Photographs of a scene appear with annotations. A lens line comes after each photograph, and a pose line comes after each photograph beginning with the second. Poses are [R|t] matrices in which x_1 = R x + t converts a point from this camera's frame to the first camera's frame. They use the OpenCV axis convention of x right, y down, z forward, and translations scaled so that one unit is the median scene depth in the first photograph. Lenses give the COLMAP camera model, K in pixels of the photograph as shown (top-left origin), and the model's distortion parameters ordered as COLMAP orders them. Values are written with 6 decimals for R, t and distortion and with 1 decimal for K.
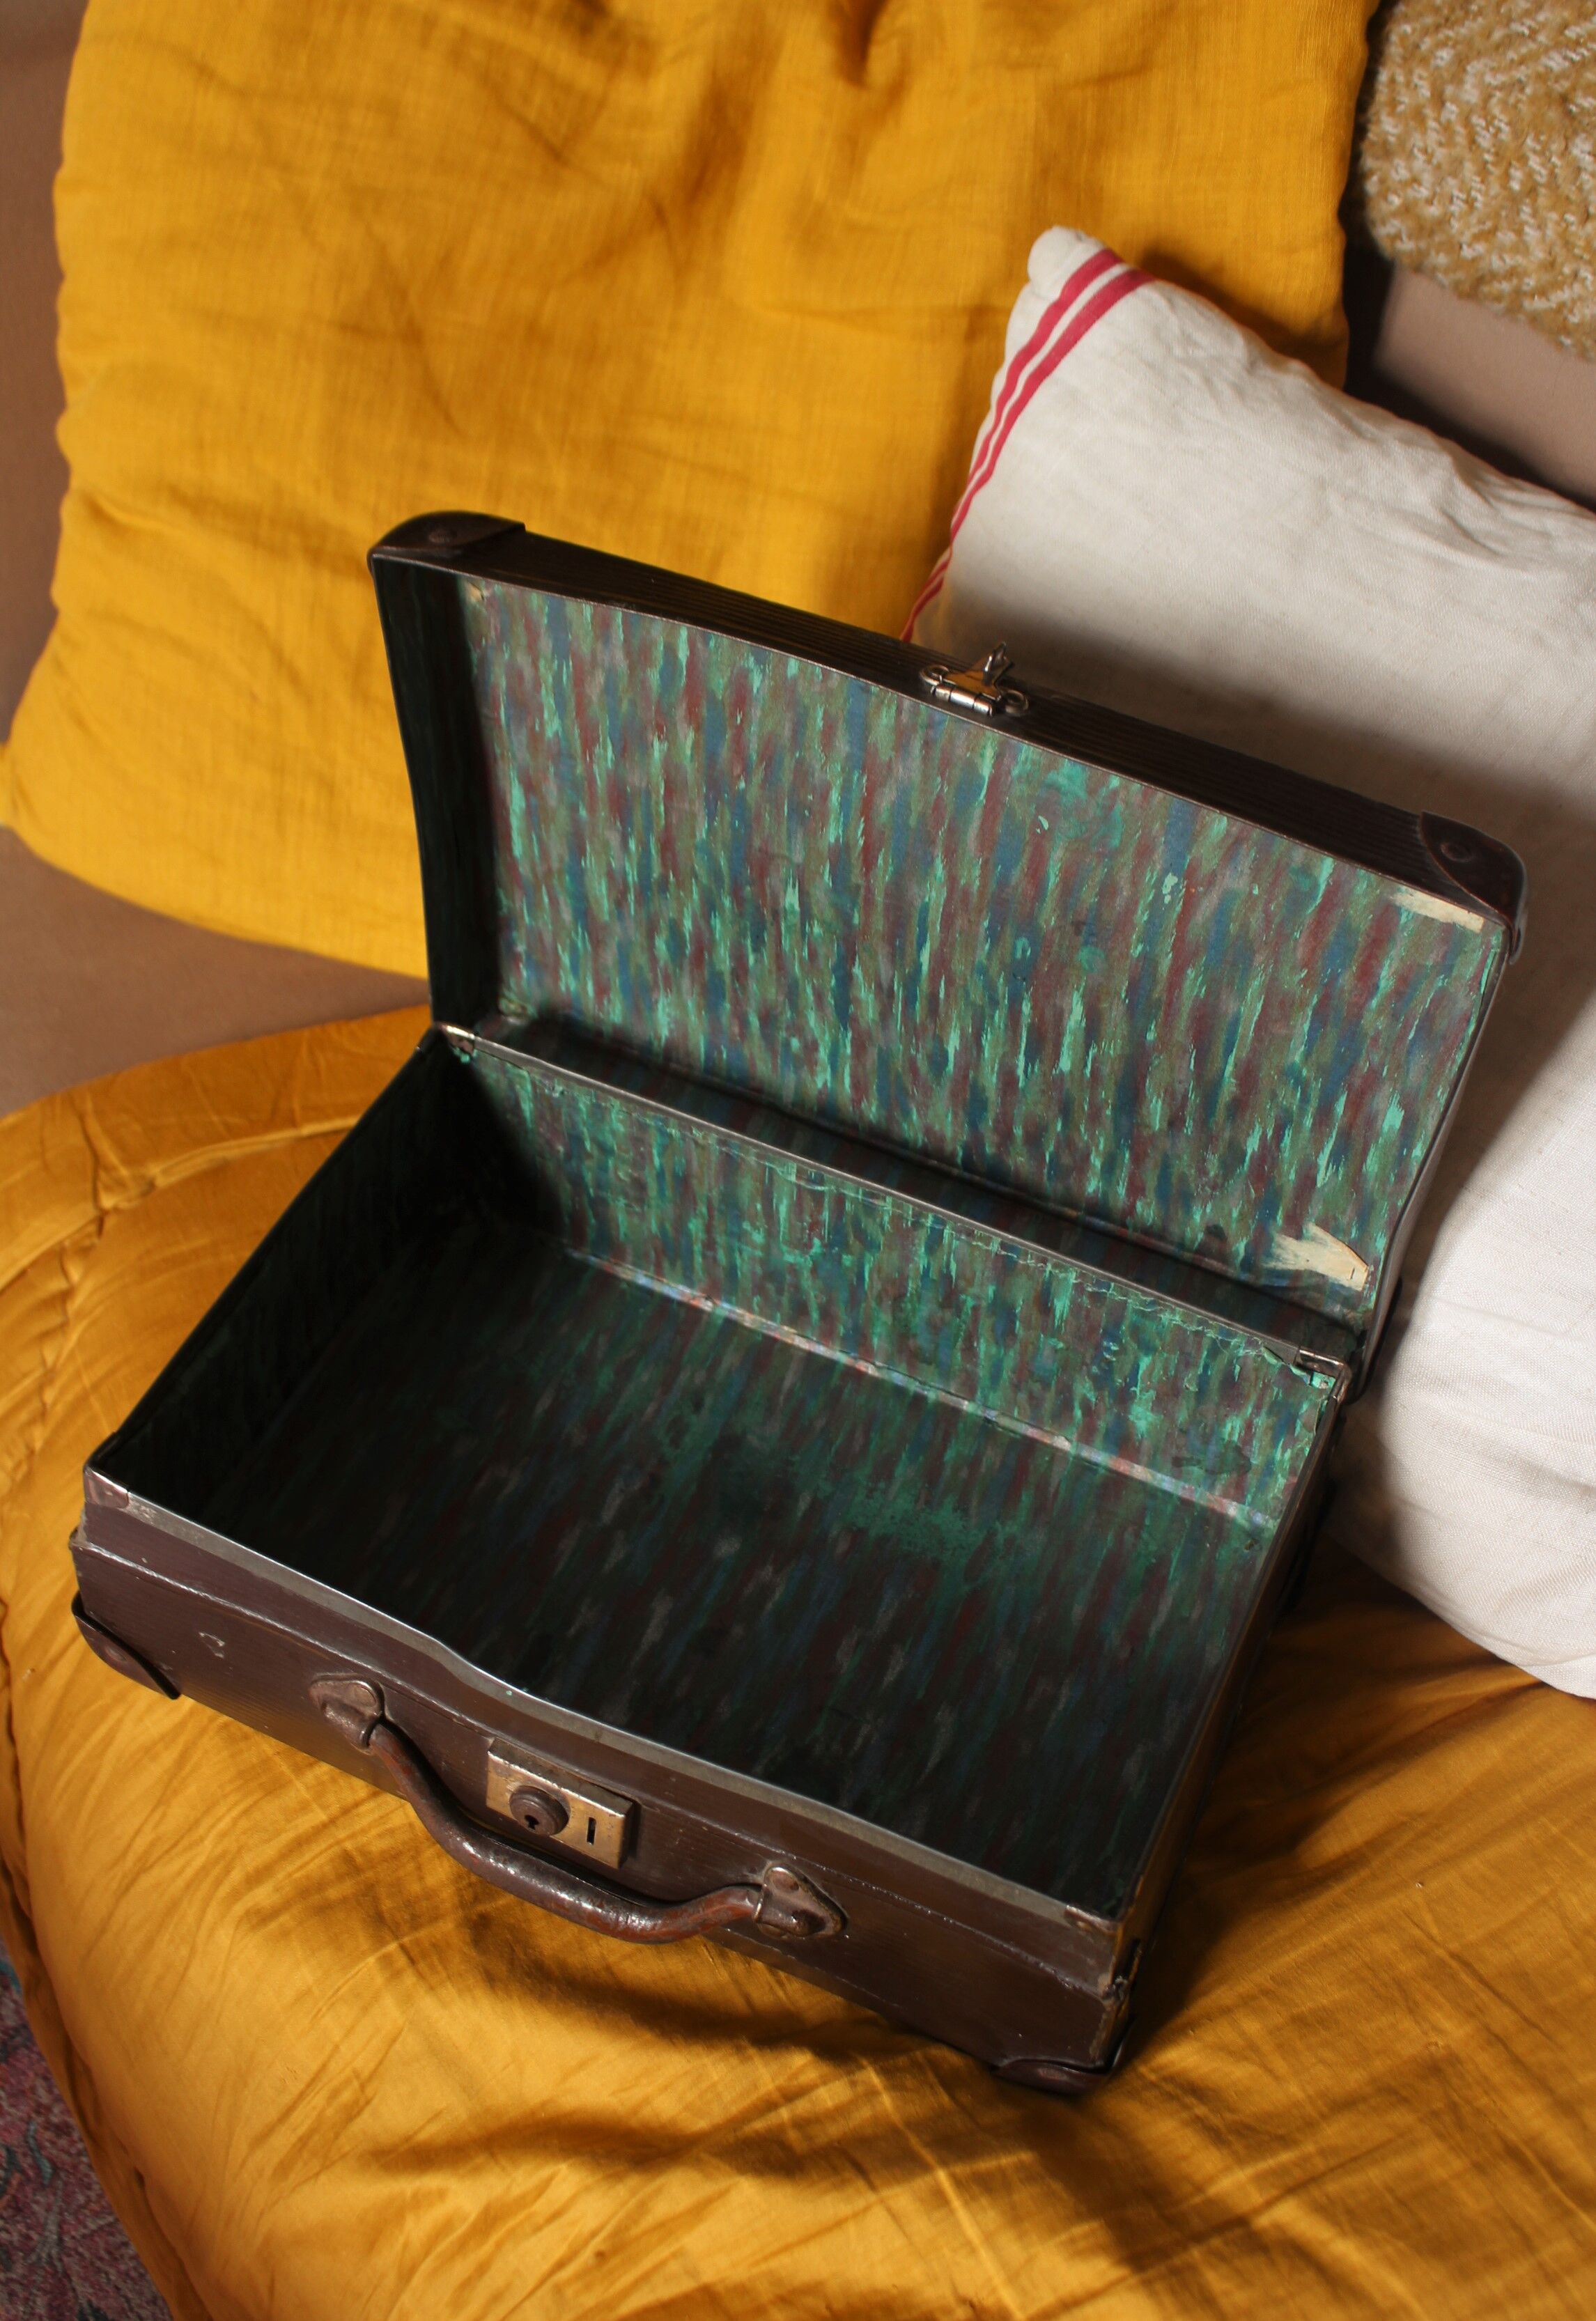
lens RADIAL K [[2894.7, 0, 852.3], [0, 2894.7, 1073.9], [0, 0, 1]] dist [-0.007561, 0.000000]
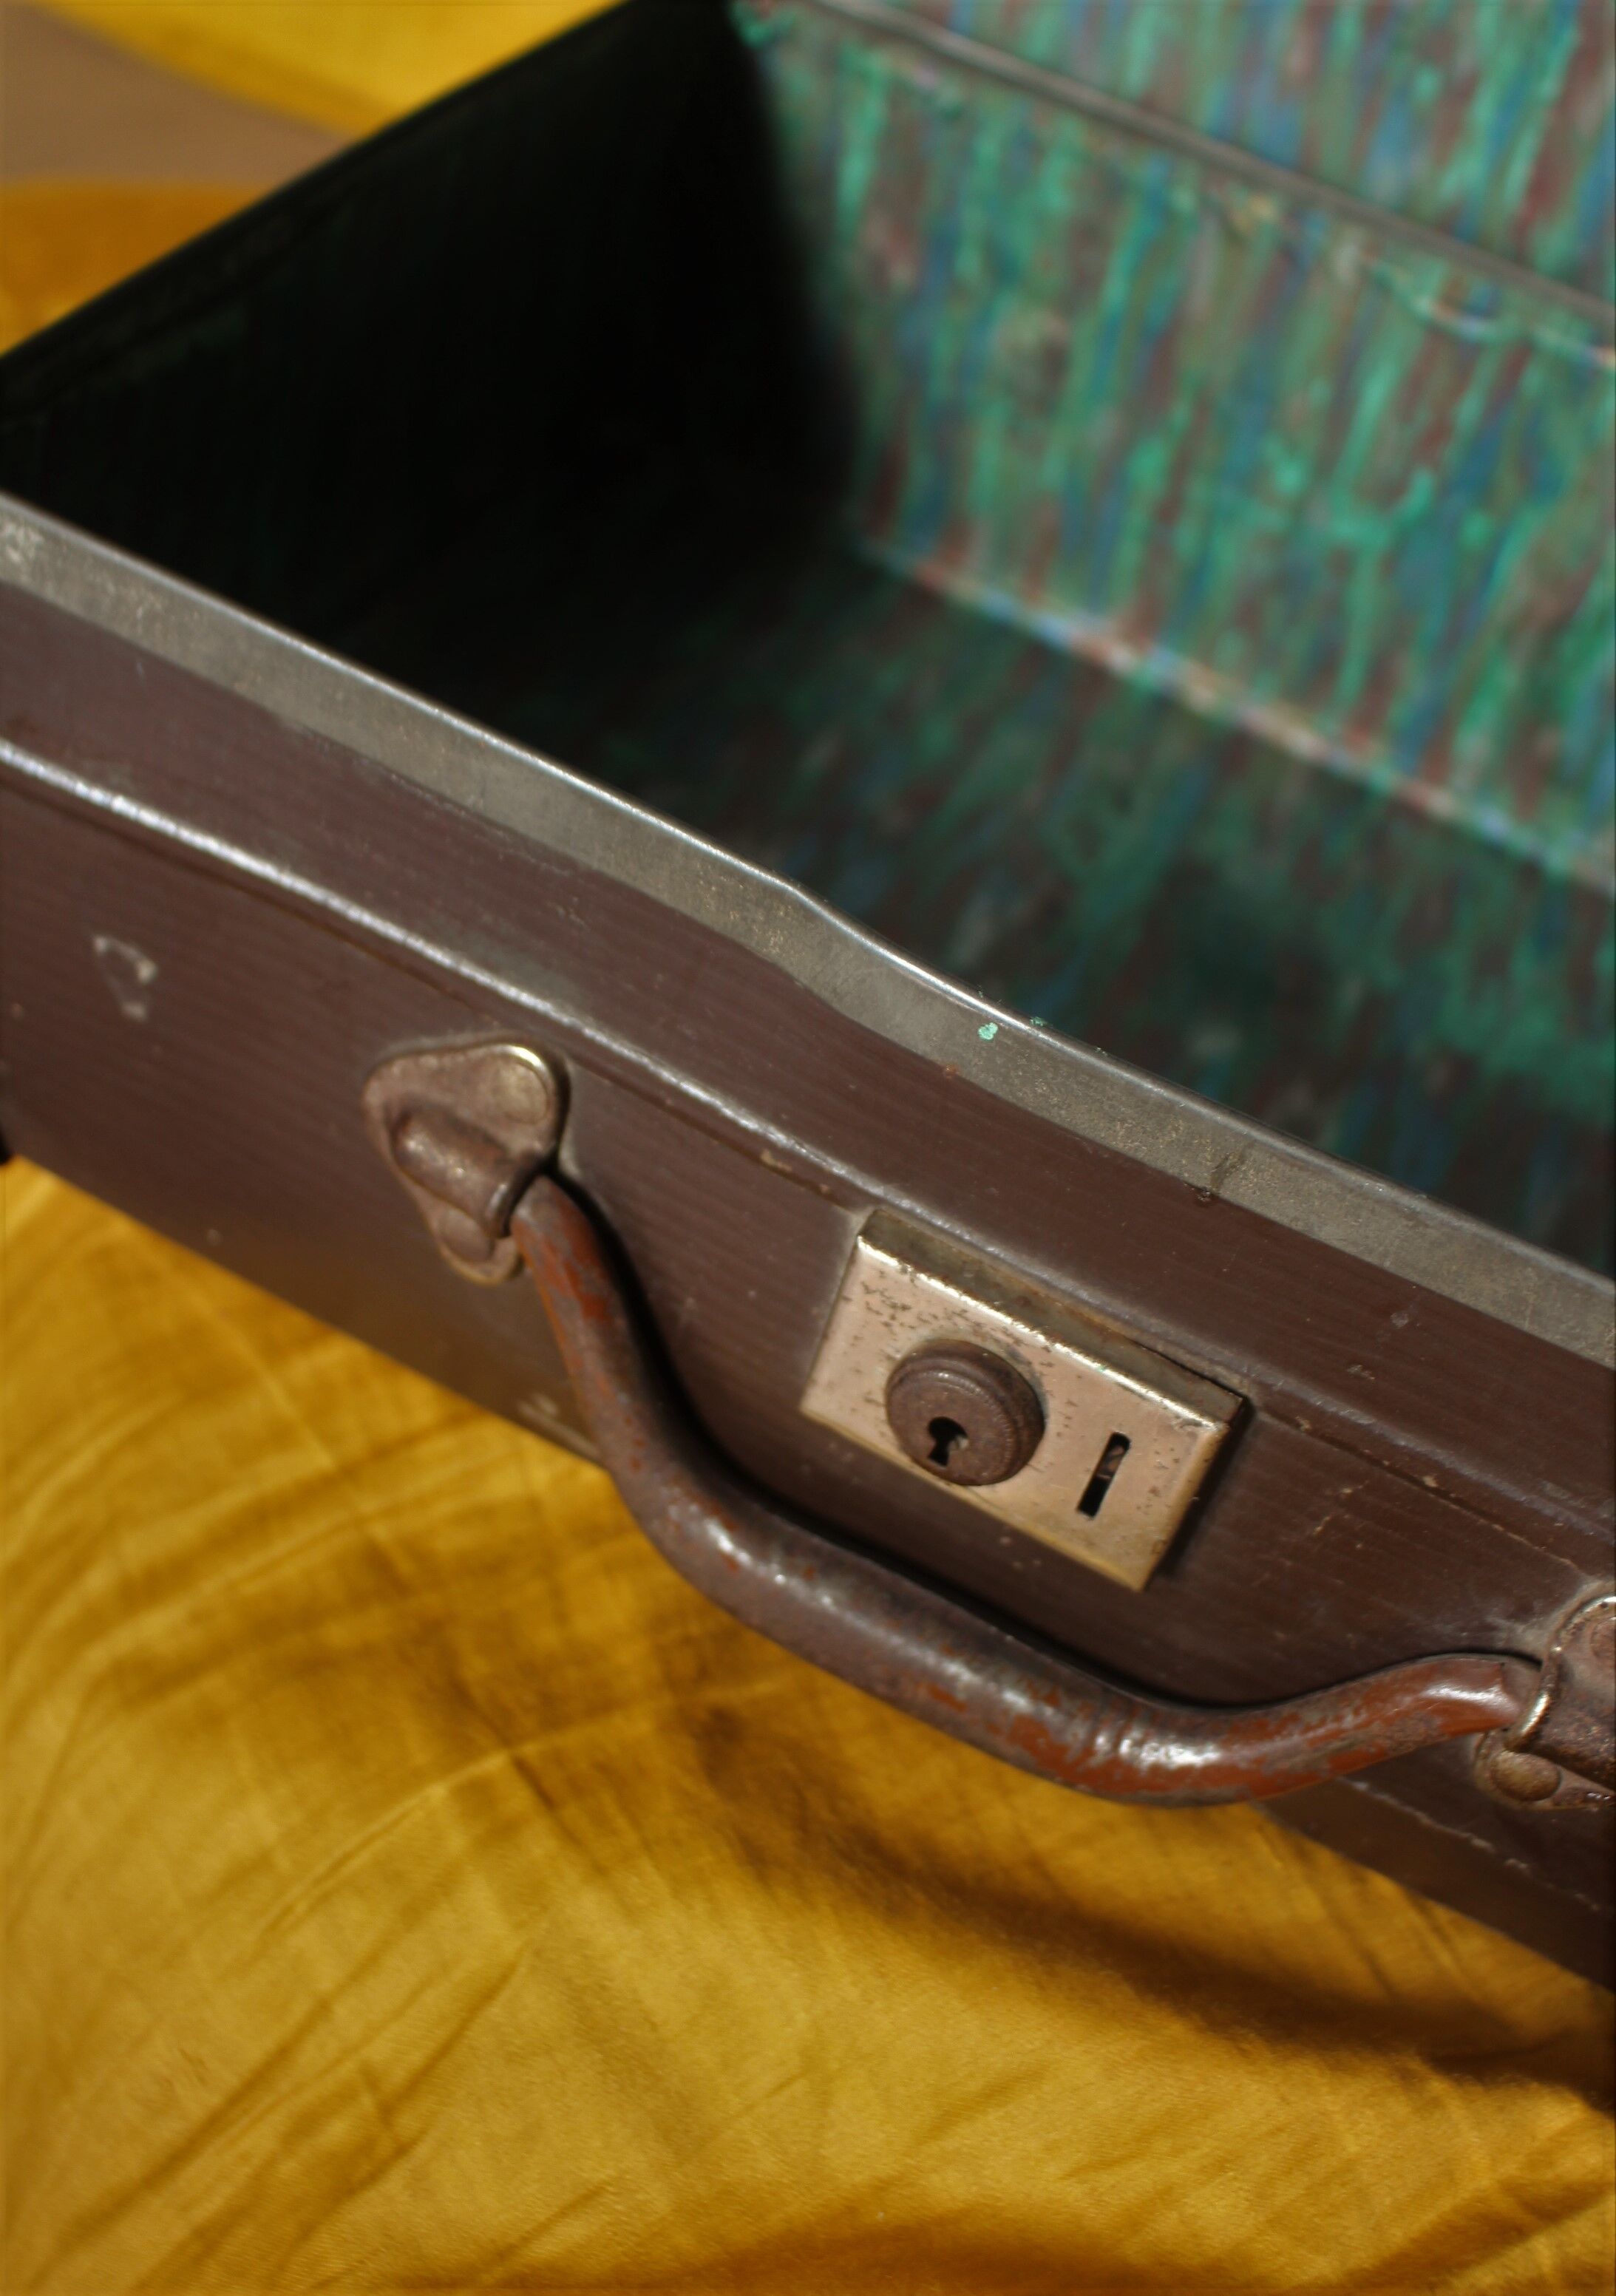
lens RADIAL K [[2635.6, 0, 885.2], [0, 2635.6, 1181.1], [0, 0, 1]] dist [-0.061542, 0.000000]
pose [[0.986453, 0.117155, 0.114828, -0.157787], [-0.111090, 0.992123, -0.057883, 0.239049], [-0.120705, 0.044342, 0.991698, 0.638448]]
